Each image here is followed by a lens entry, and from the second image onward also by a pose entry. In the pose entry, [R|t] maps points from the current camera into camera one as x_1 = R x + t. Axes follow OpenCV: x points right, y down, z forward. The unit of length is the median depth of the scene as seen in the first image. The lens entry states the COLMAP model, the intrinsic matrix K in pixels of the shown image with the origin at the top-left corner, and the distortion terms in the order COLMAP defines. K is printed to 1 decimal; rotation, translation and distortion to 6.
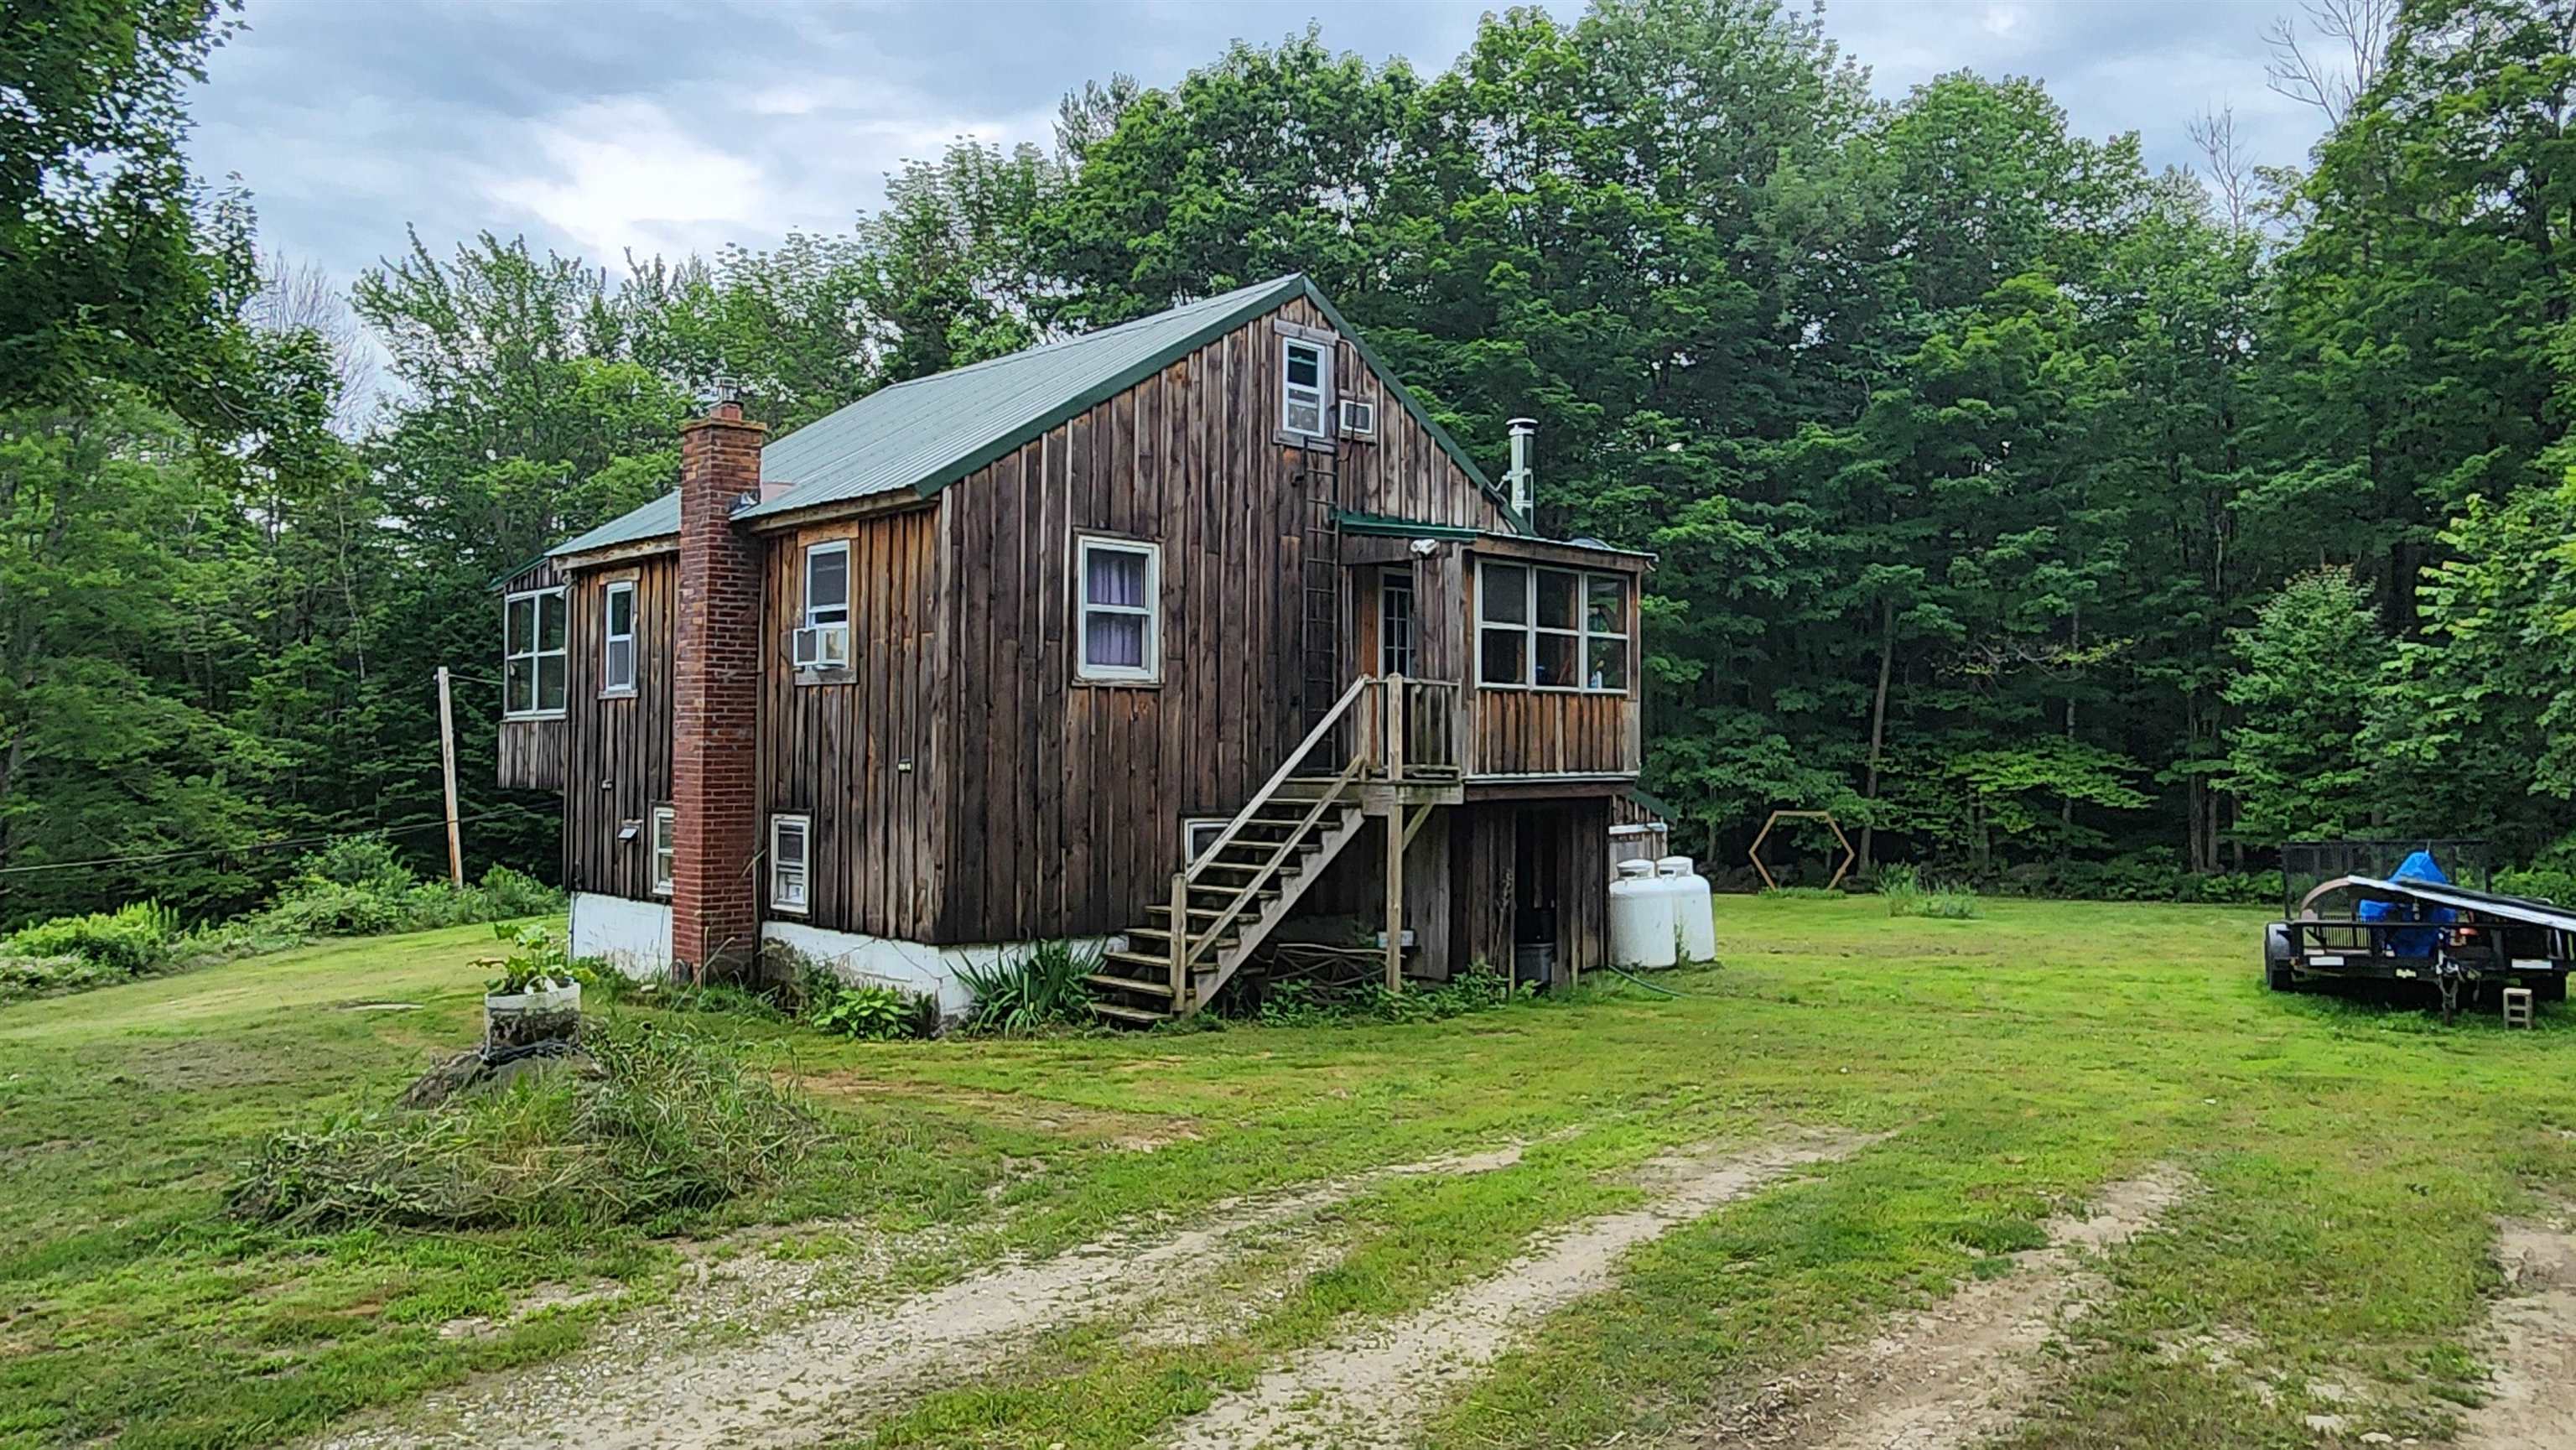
lens RADIAL K [[1881.8, 0, 1287.3], [0, 1881.8, 674.1], [0, 0, 1]] dist [0.010278, 0.043890]
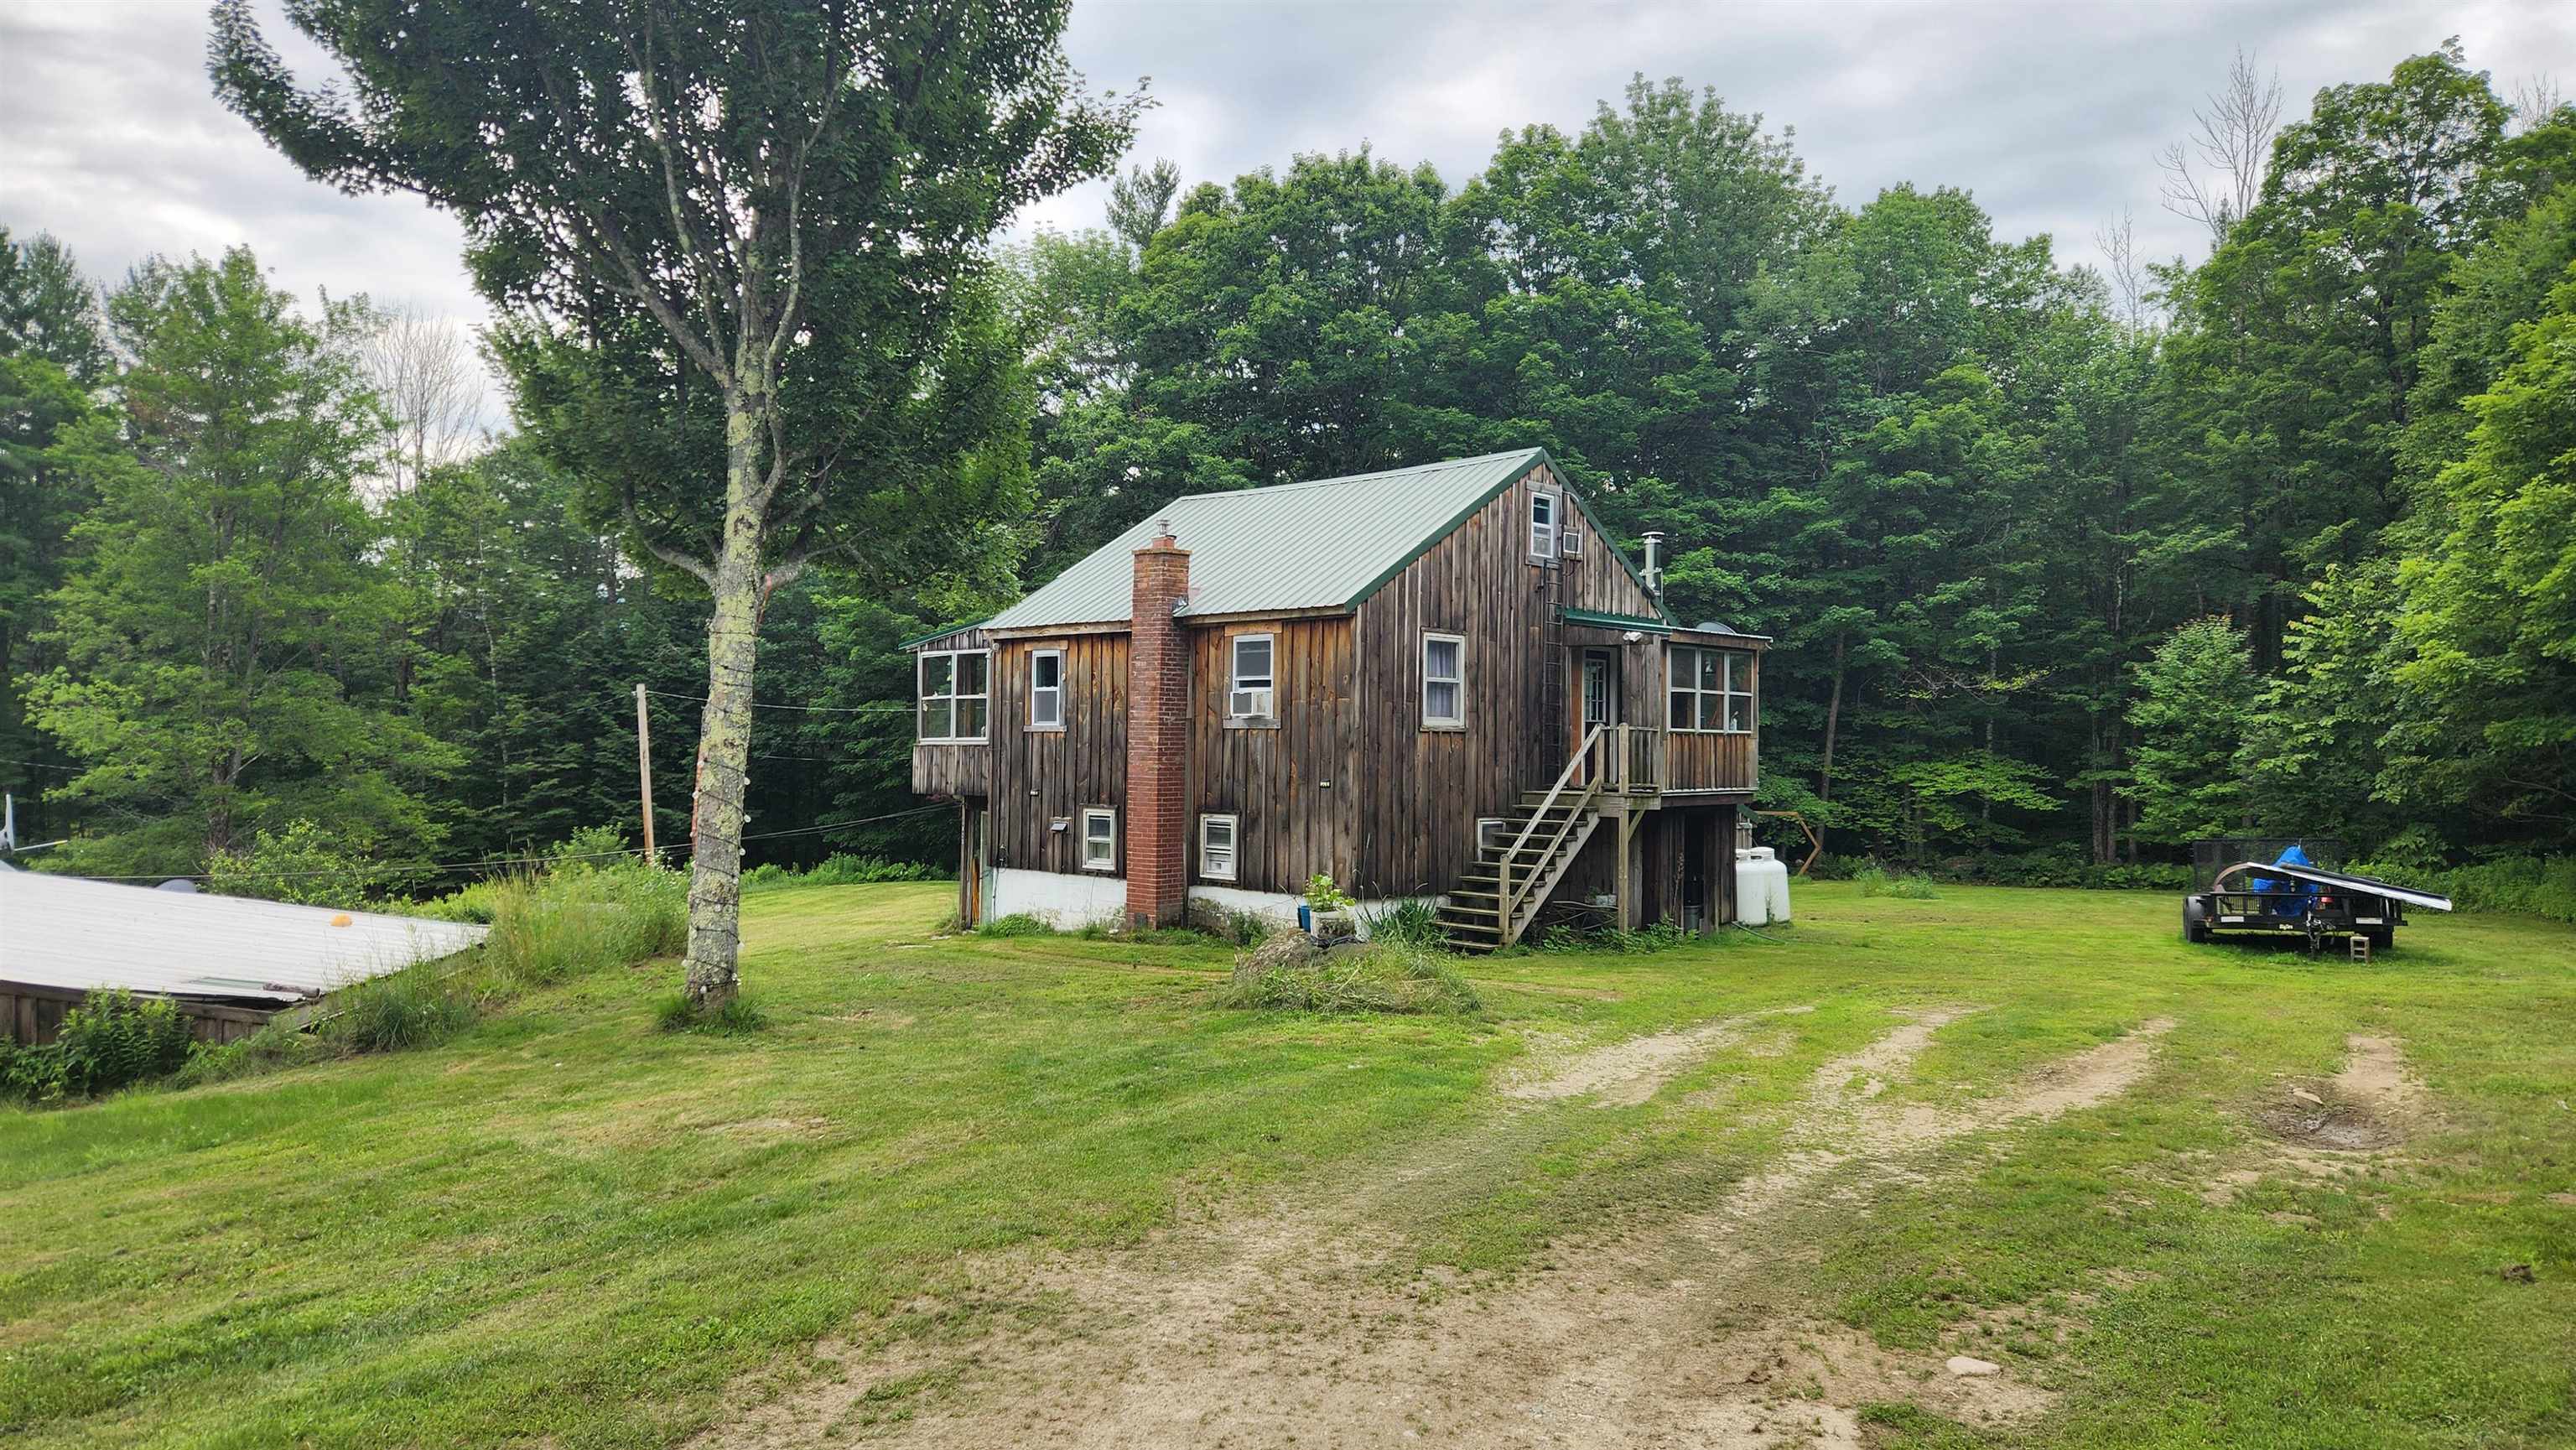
lens RADIAL K [[1800.9, 0, 1288.0], [0, 1800.9, 679.4], [0, 0, 1]] dist [0.084261, -0.000252]
pose [[0.998882, 0.007239, 0.046712, -0.119248], [-0.007372, 0.999969, 0.002672, -0.015952], [-0.046691, -0.003014, 0.998905, -0.186719]]
